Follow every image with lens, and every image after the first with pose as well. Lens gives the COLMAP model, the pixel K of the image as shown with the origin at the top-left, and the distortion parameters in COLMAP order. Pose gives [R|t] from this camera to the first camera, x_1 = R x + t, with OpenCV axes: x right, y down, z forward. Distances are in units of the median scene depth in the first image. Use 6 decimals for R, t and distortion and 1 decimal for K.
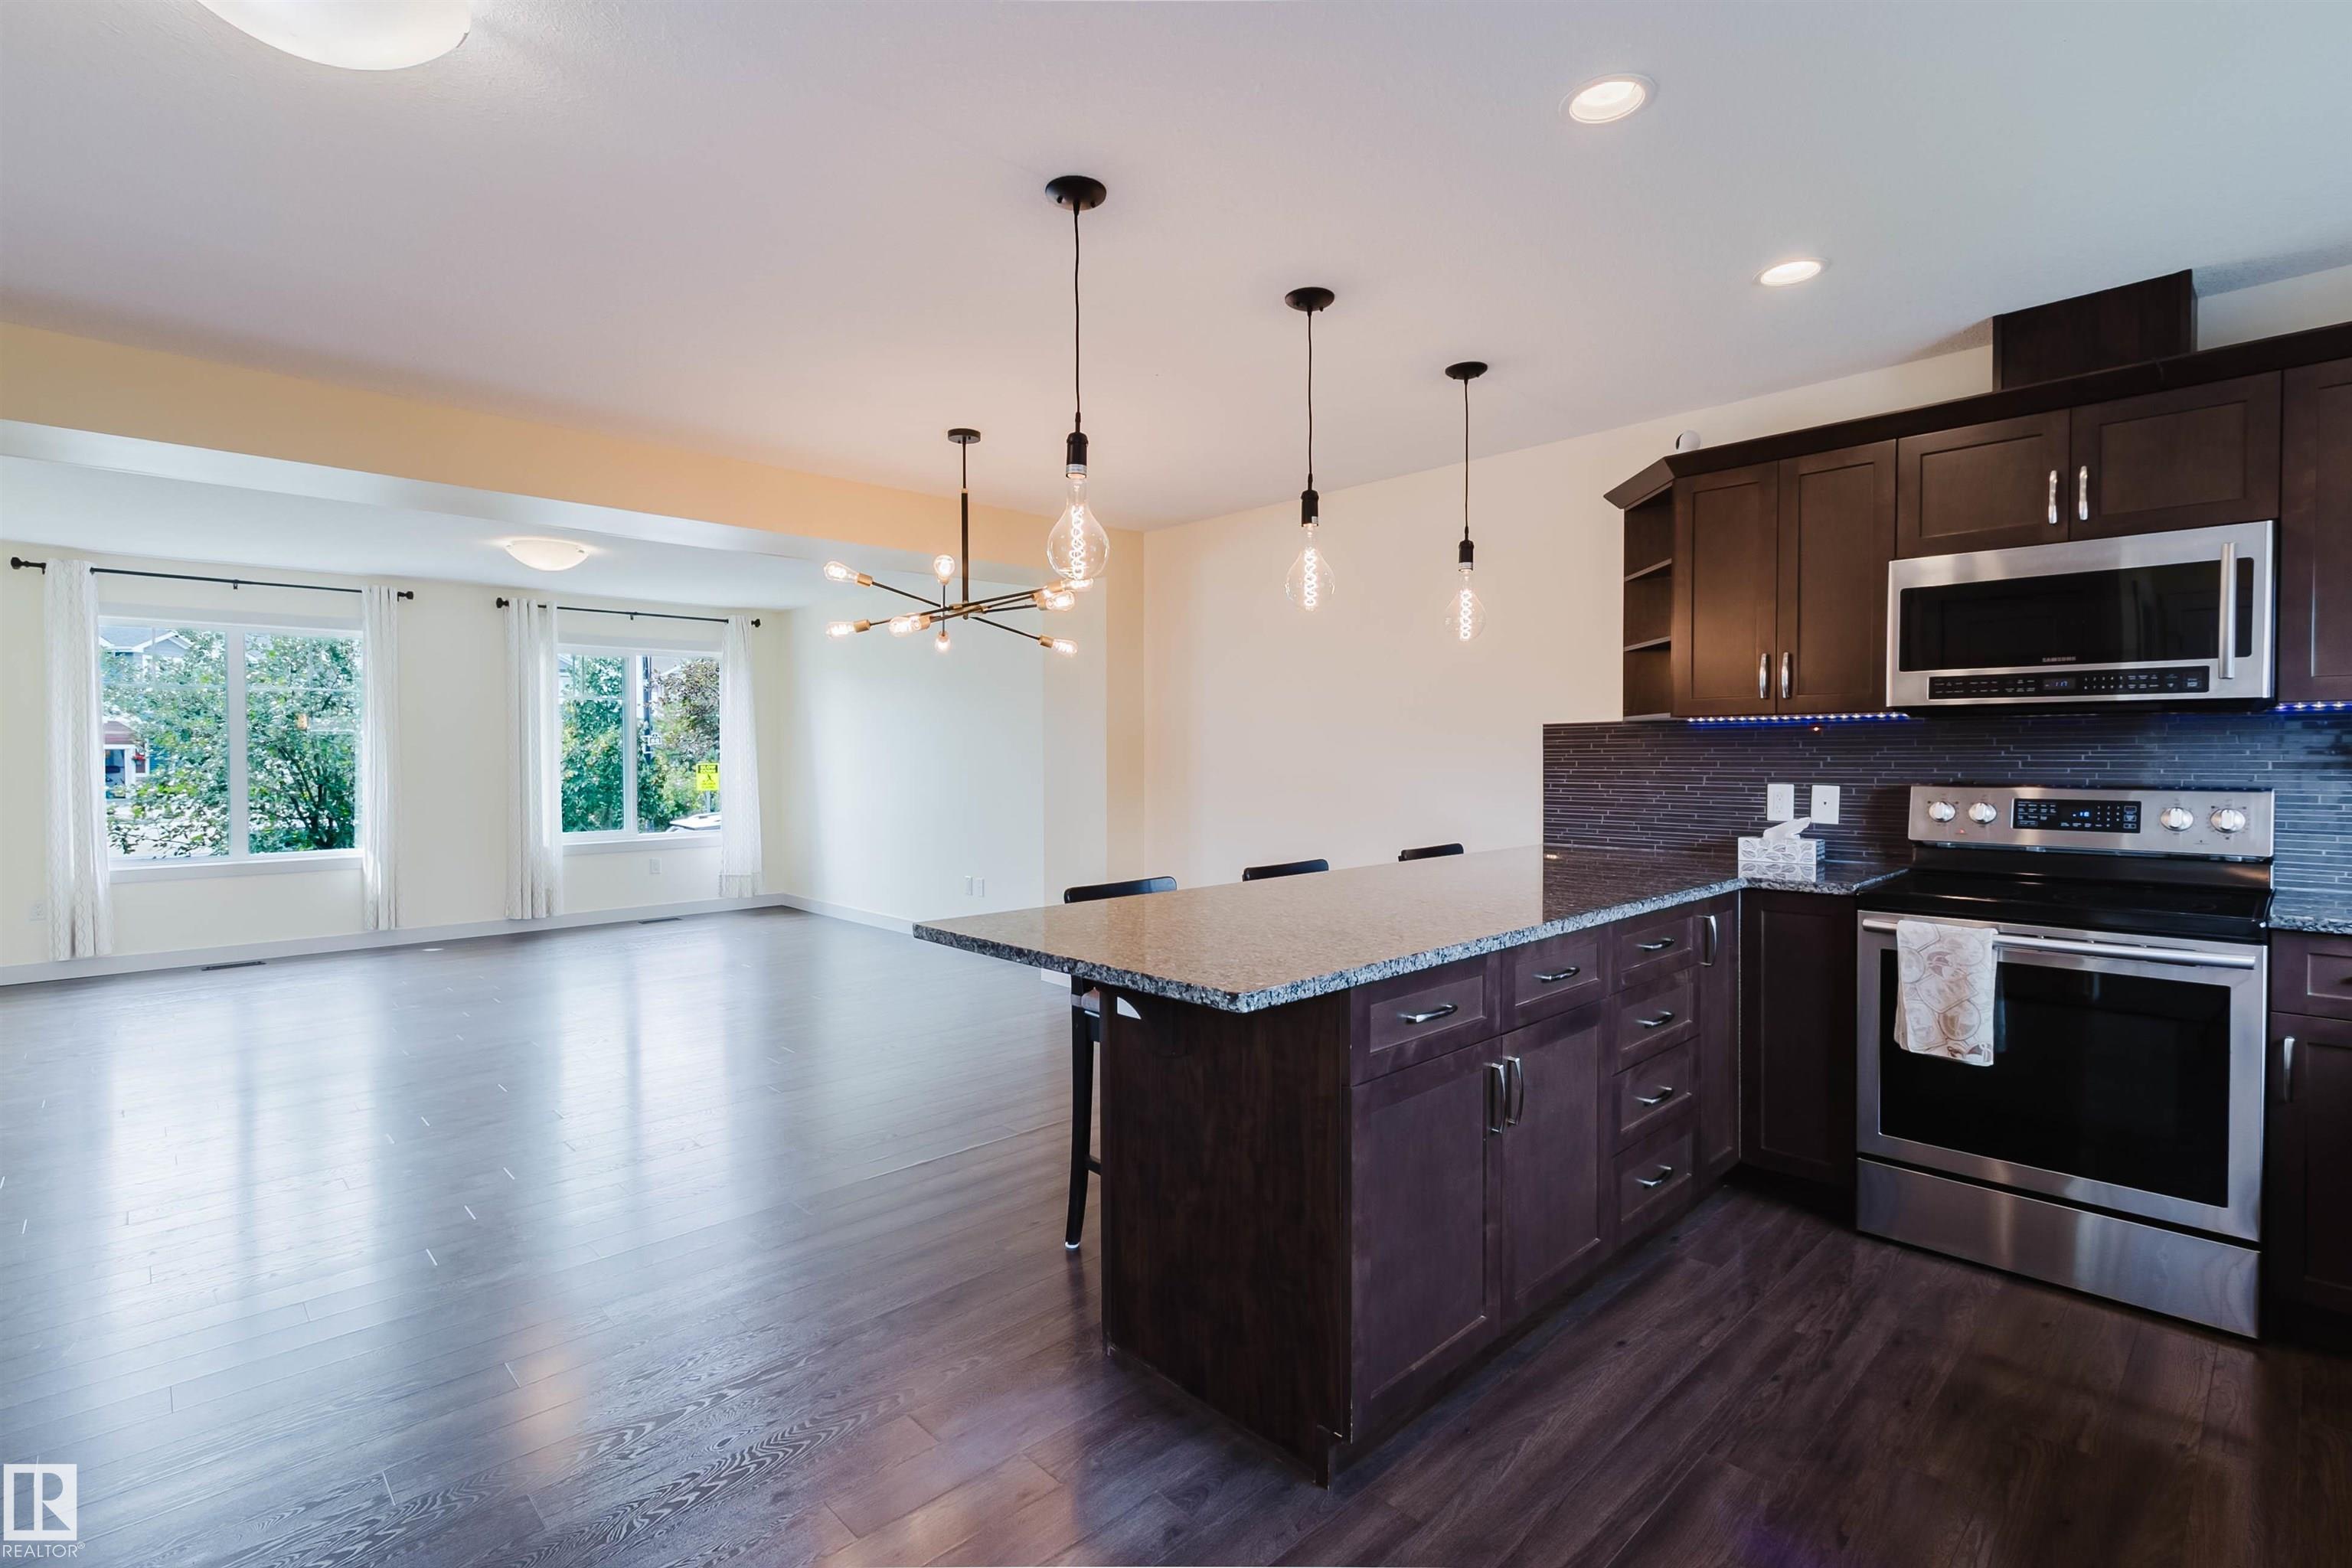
lens RADIAL K [[1074.1, 0, 1153.4], [0, 1074.1, 777.5], [0, 0, 1]] dist [0.001627, 0.000113]
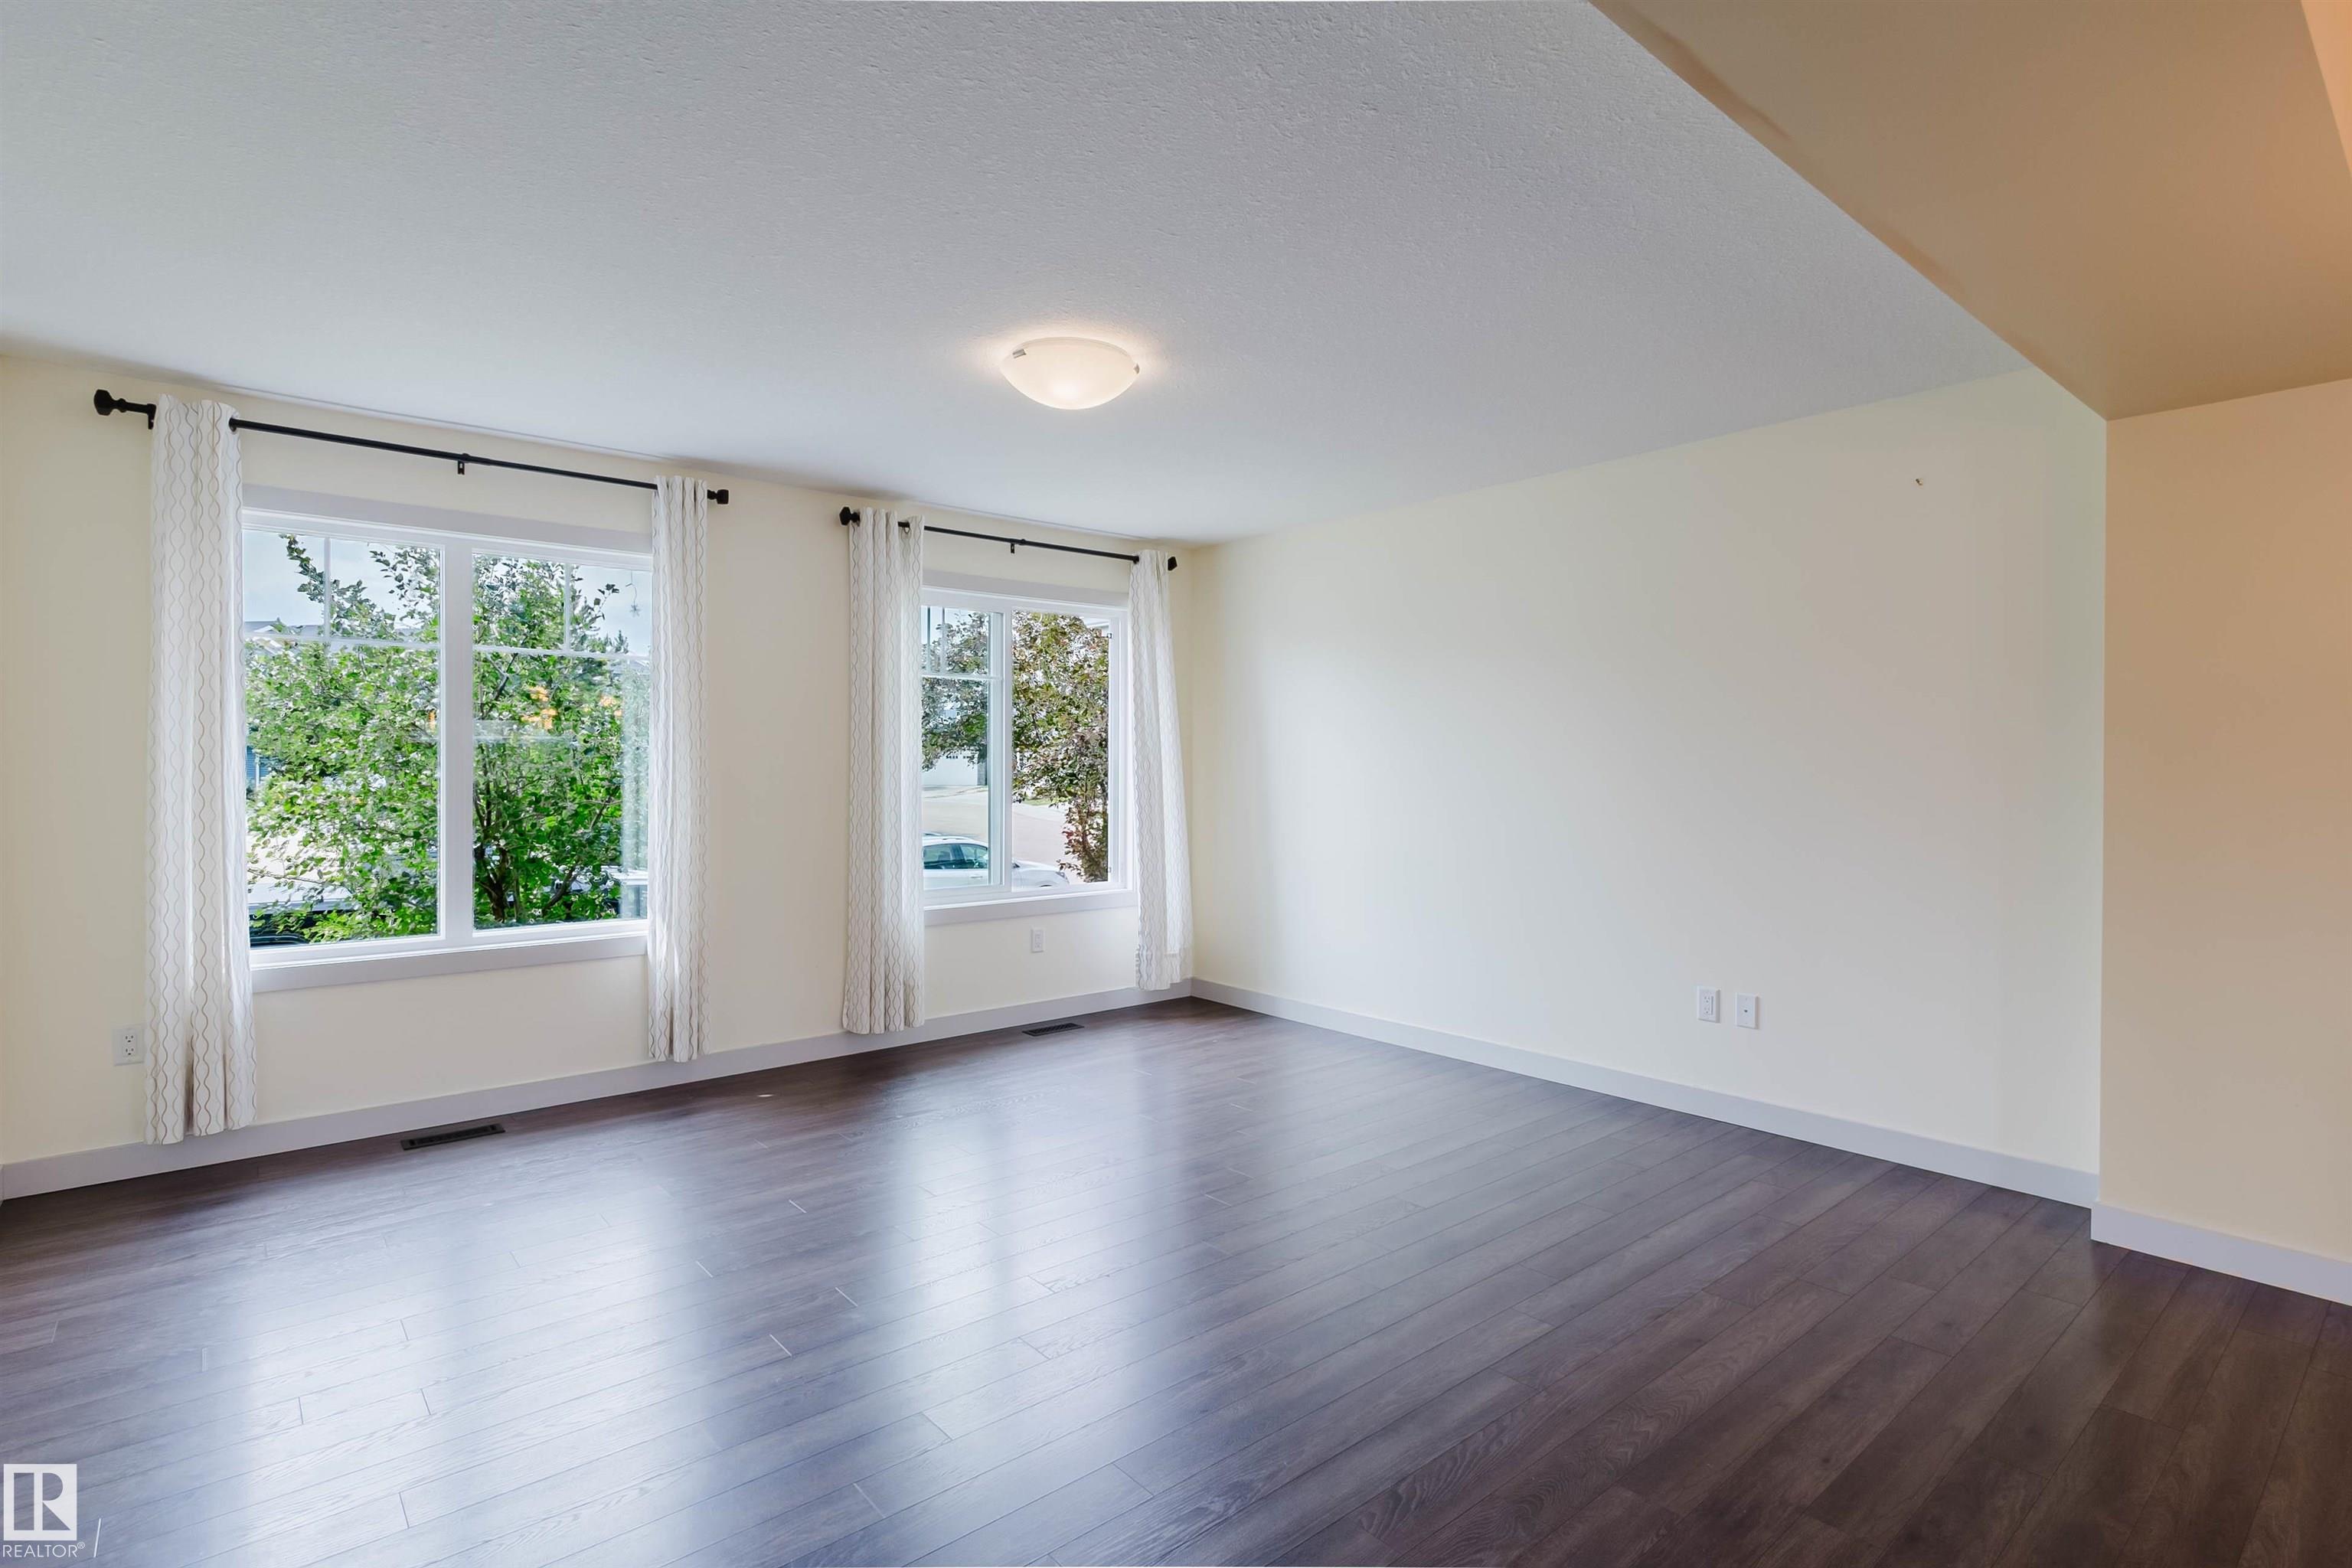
lens RADIAL K [[1135.9, 0, 1175.6], [0, 1135.9, 777.1], [0, 0, 1]] dist [-0.002057, -0.000678]
pose [[0.998652, 0.007260, -0.051399, -0.421938], [-0.007876, 0.999899, -0.011790, -0.008485], [0.051308, 0.012178, 0.998609, 0.398865]]
